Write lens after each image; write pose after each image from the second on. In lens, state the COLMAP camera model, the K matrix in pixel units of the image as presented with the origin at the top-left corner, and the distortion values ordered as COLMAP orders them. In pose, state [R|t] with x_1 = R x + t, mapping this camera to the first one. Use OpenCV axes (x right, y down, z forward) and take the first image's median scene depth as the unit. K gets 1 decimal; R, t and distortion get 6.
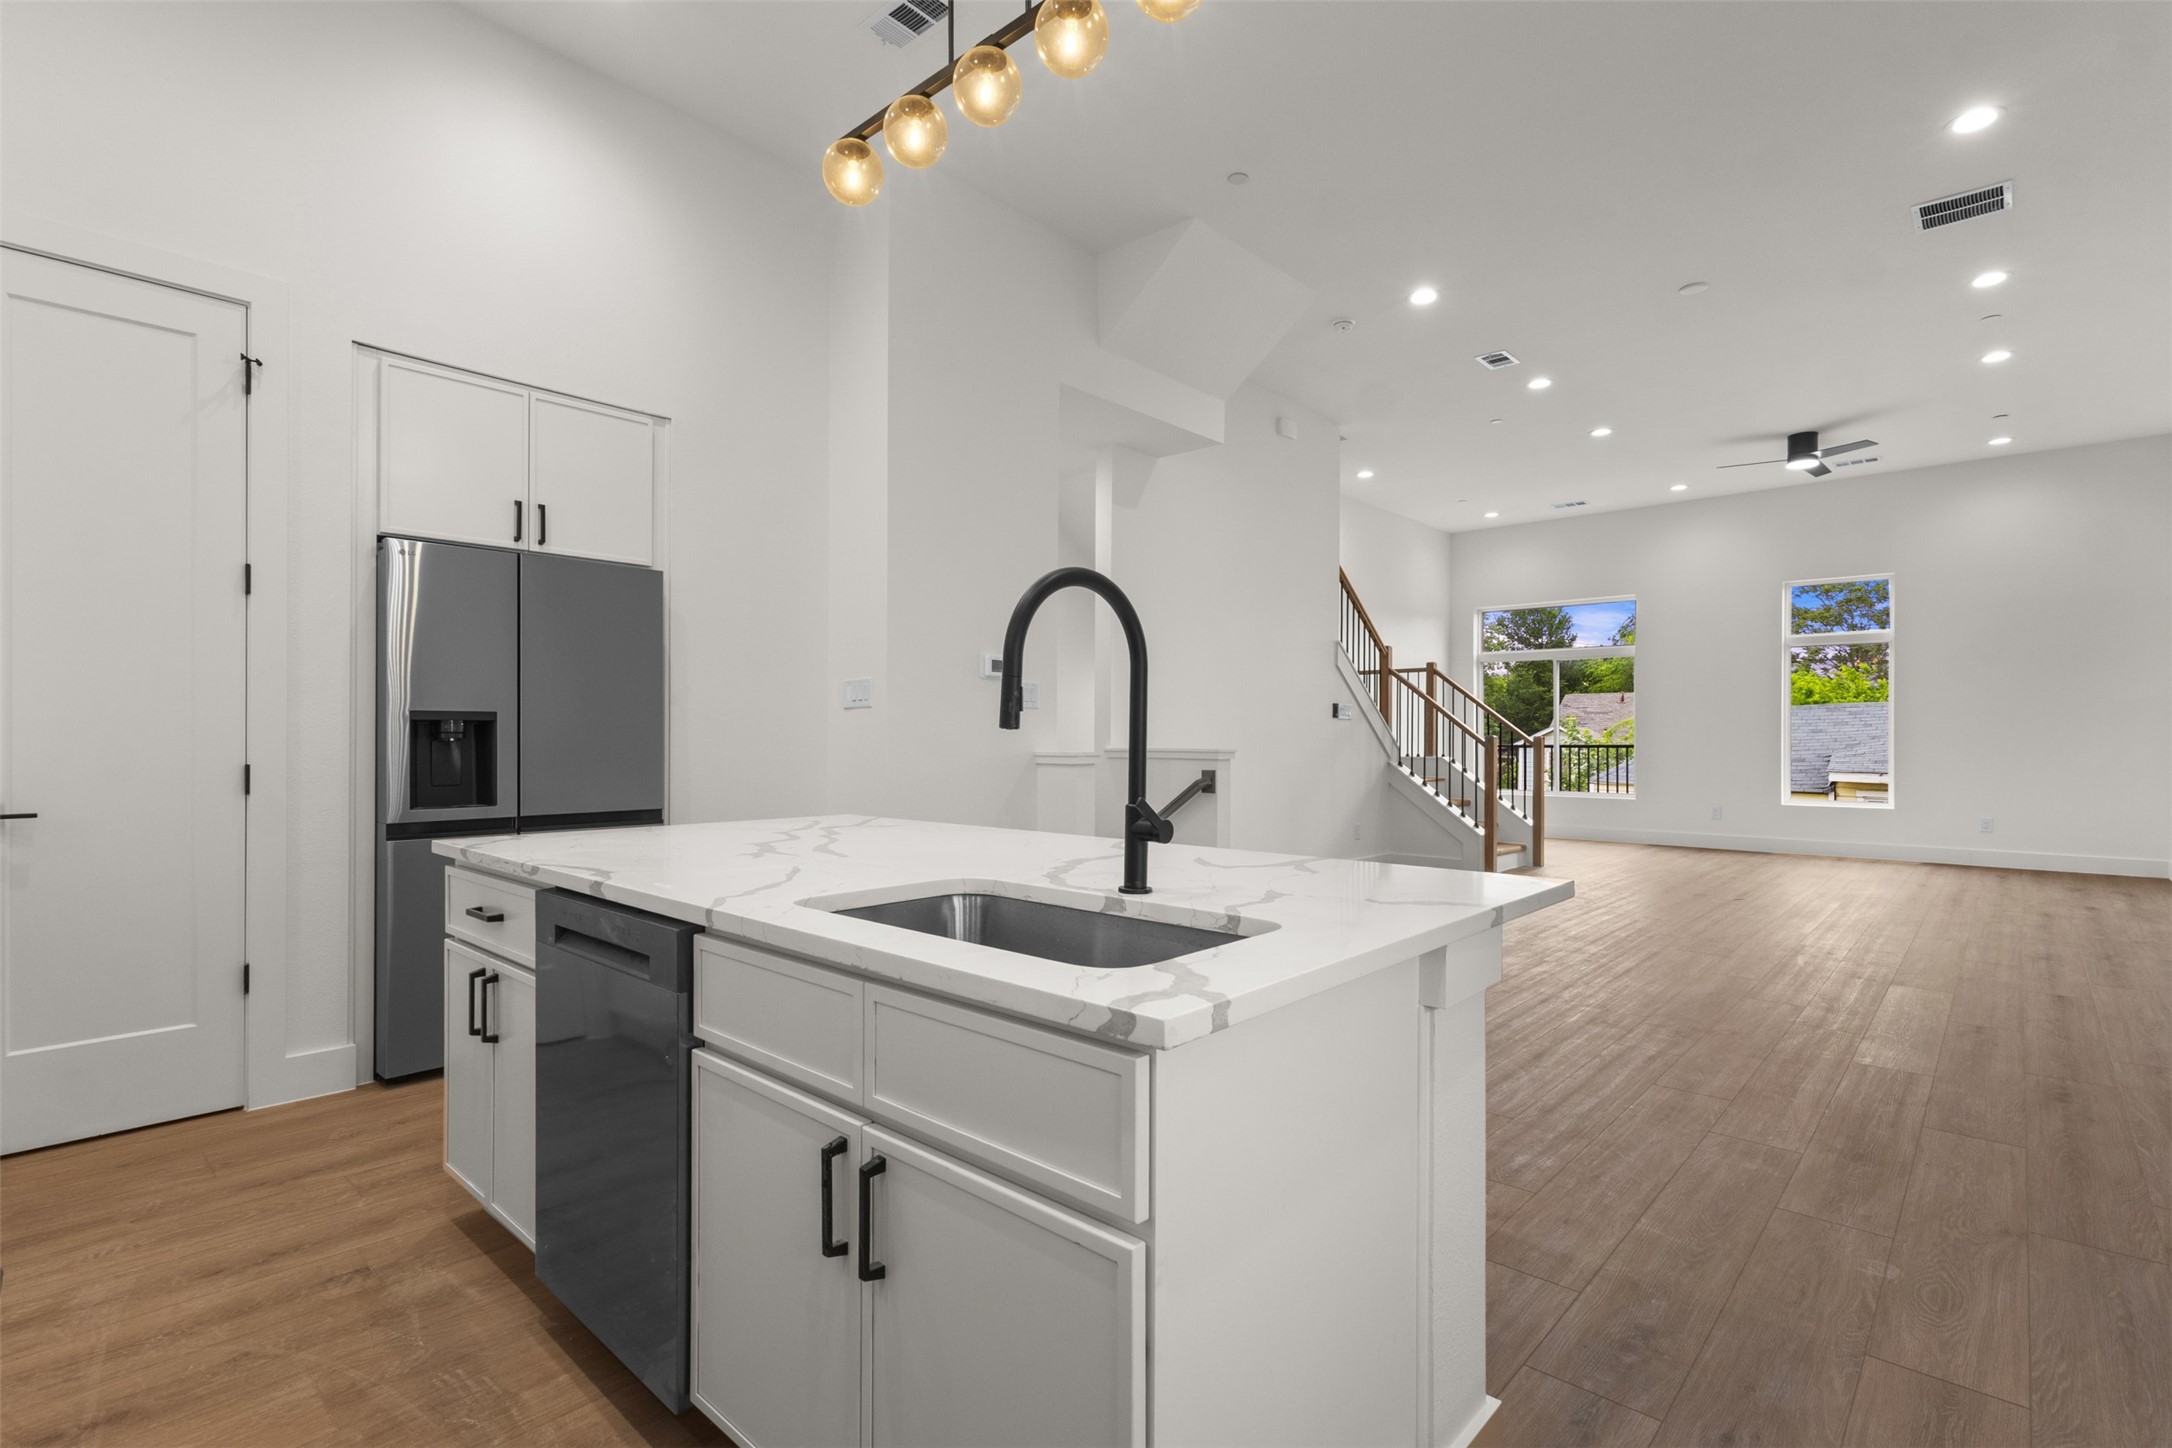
lens RADIAL K [[1006.8, 0, 1089.8], [0, 1006.8, 731.3], [0, 0, 1]] dist [0.000431, 0.001100]
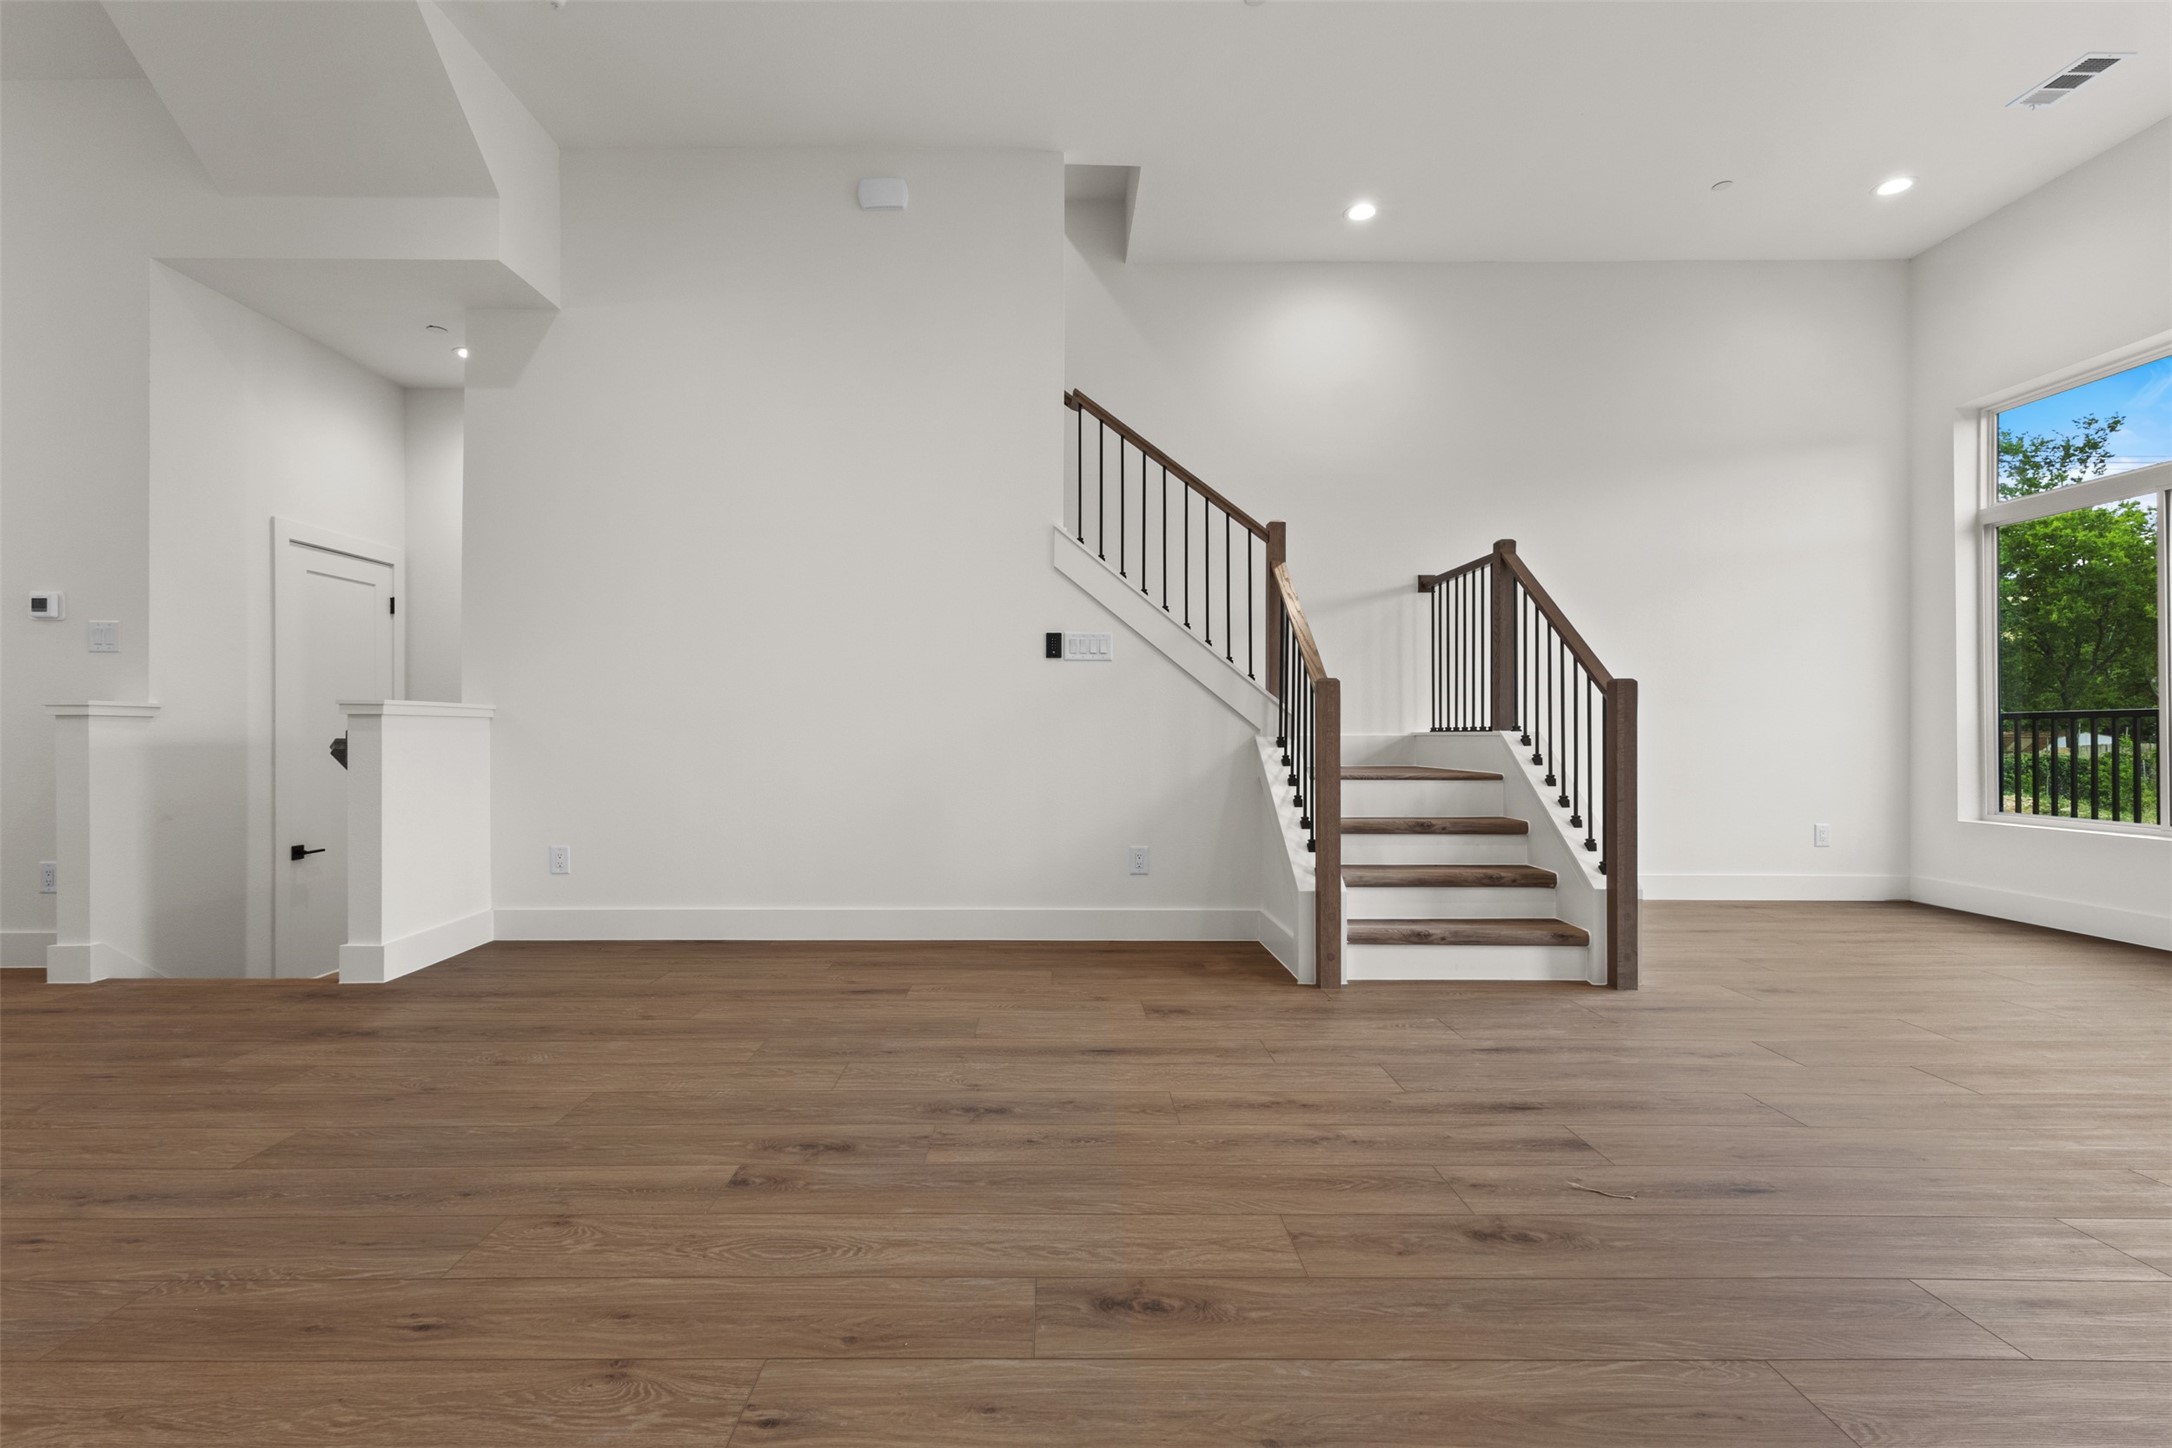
lens RADIAL K [[1006.8, 0, 1056.3], [0, 1006.8, 730.6], [0, 0, 1]] dist [0.000431, 0.001100]
pose [[0.676417, -0.006801, -0.736487, 0.657526], [0.005181, 0.999977, -0.004476, 0.030247], [0.736501, -0.000788, 0.676436, 0.599505]]
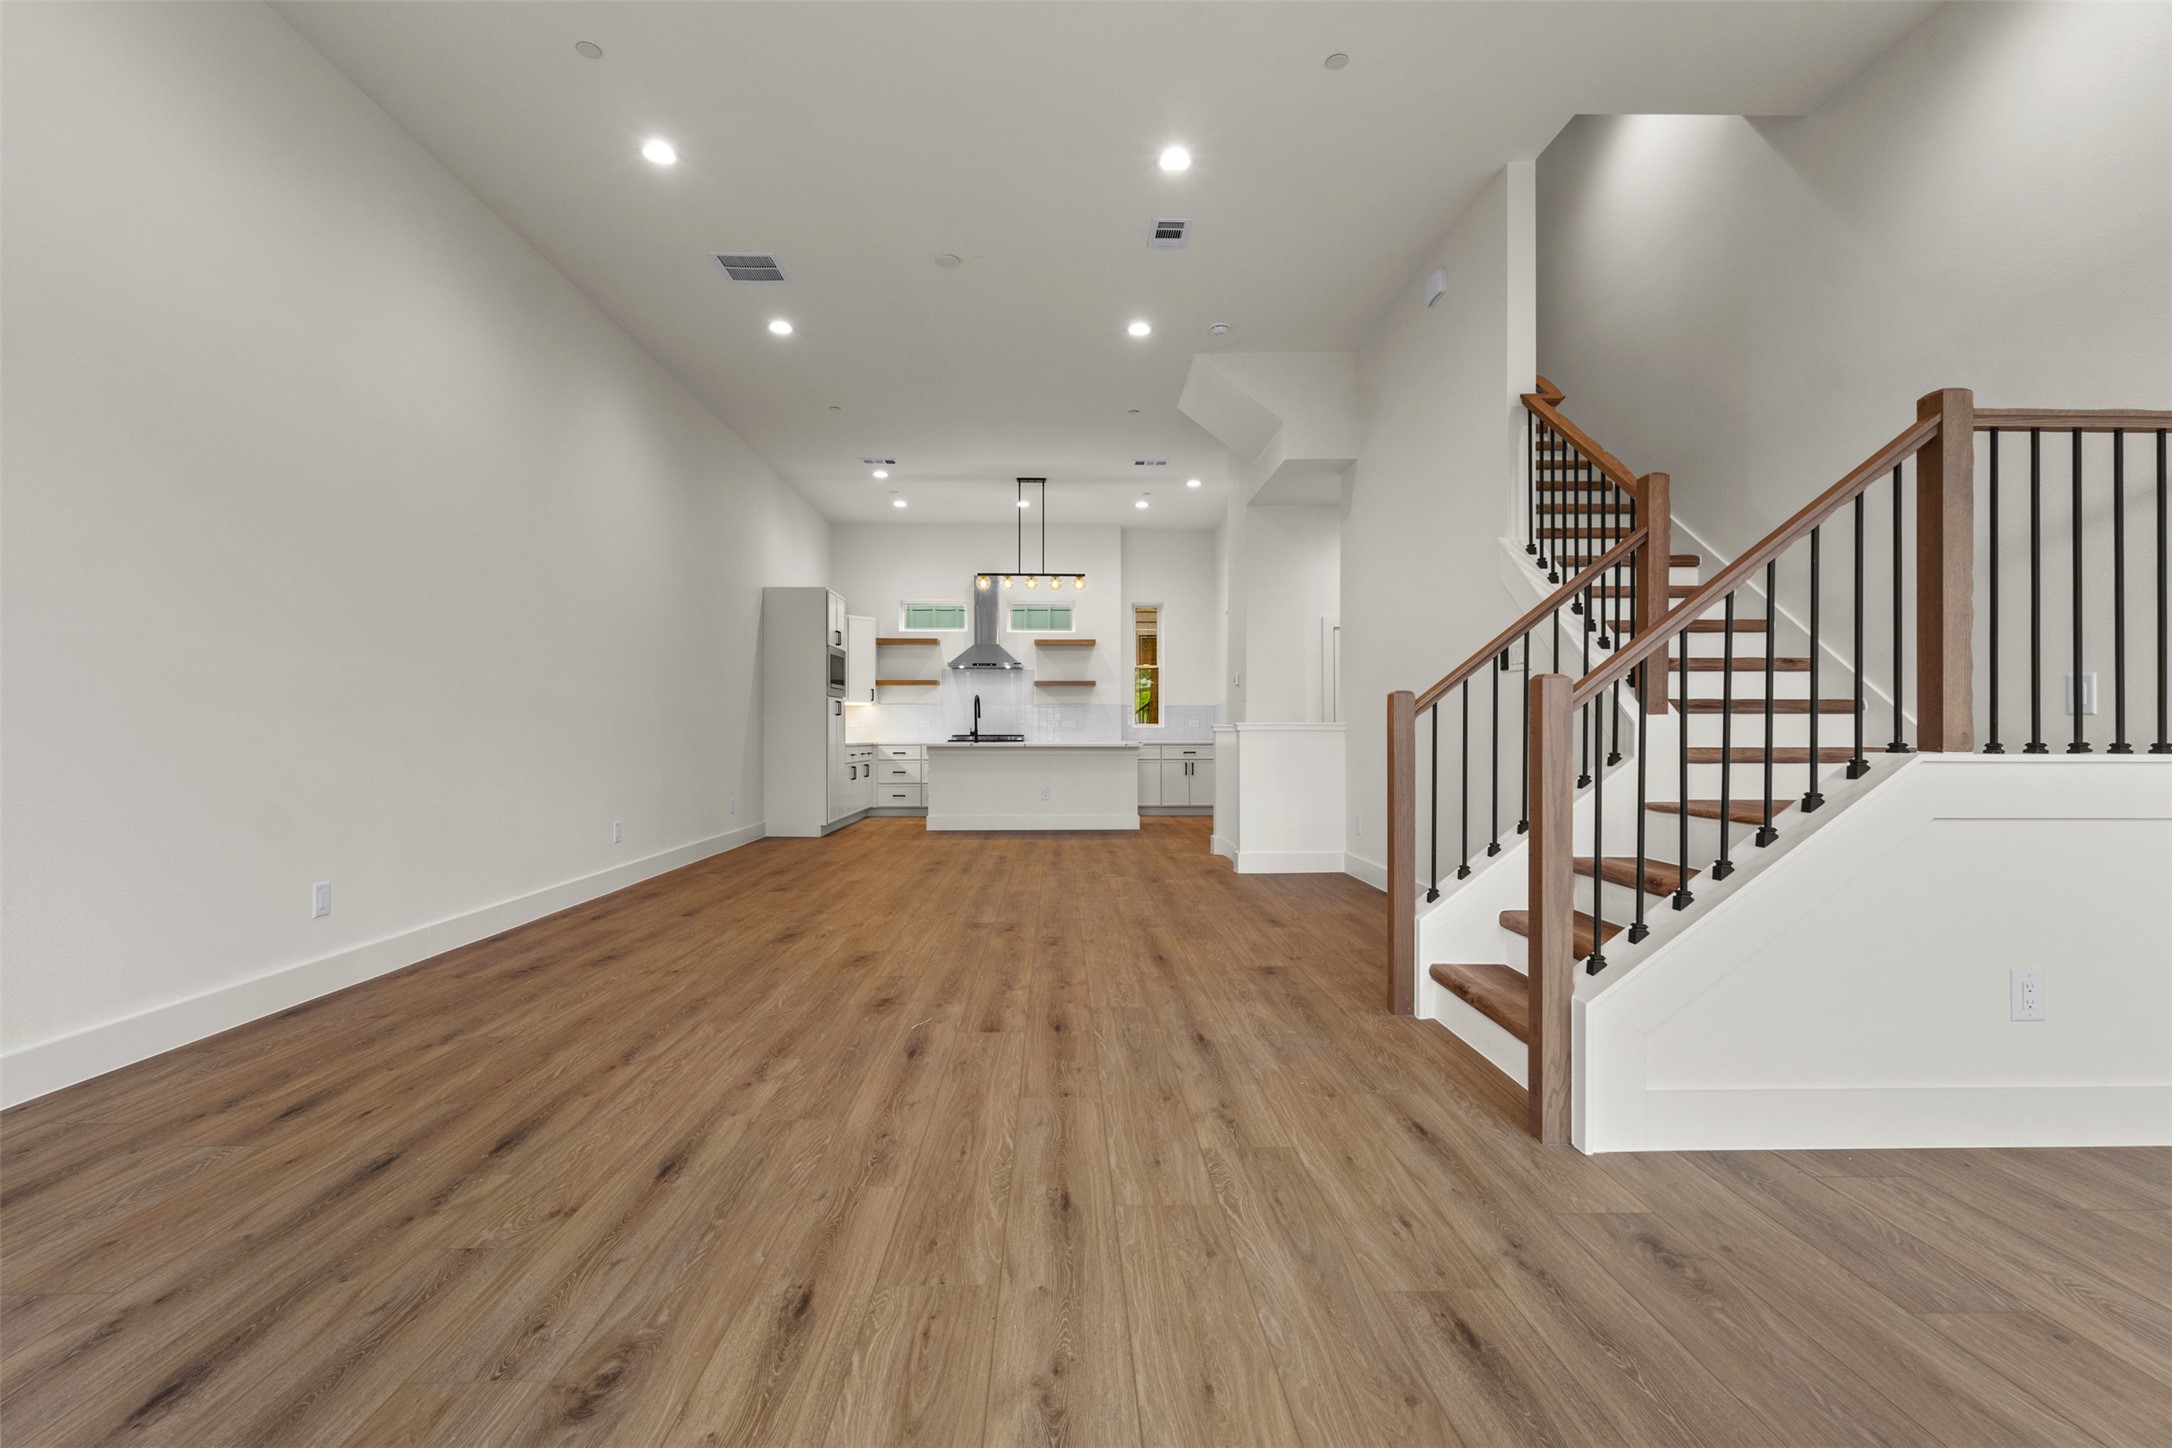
lens RADIAL K [[1006.8, 0, 1070.6], [0, 1006.8, 733.7], [0, 0, 1]] dist [0.000431, 0.001100]
pose [[-0.731002, -0.003407, -0.682367, 0.808512], [-0.000288, 0.999989, -0.004685, 0.025902], [0.682376, -0.003229, -0.730995, 1.231758]]
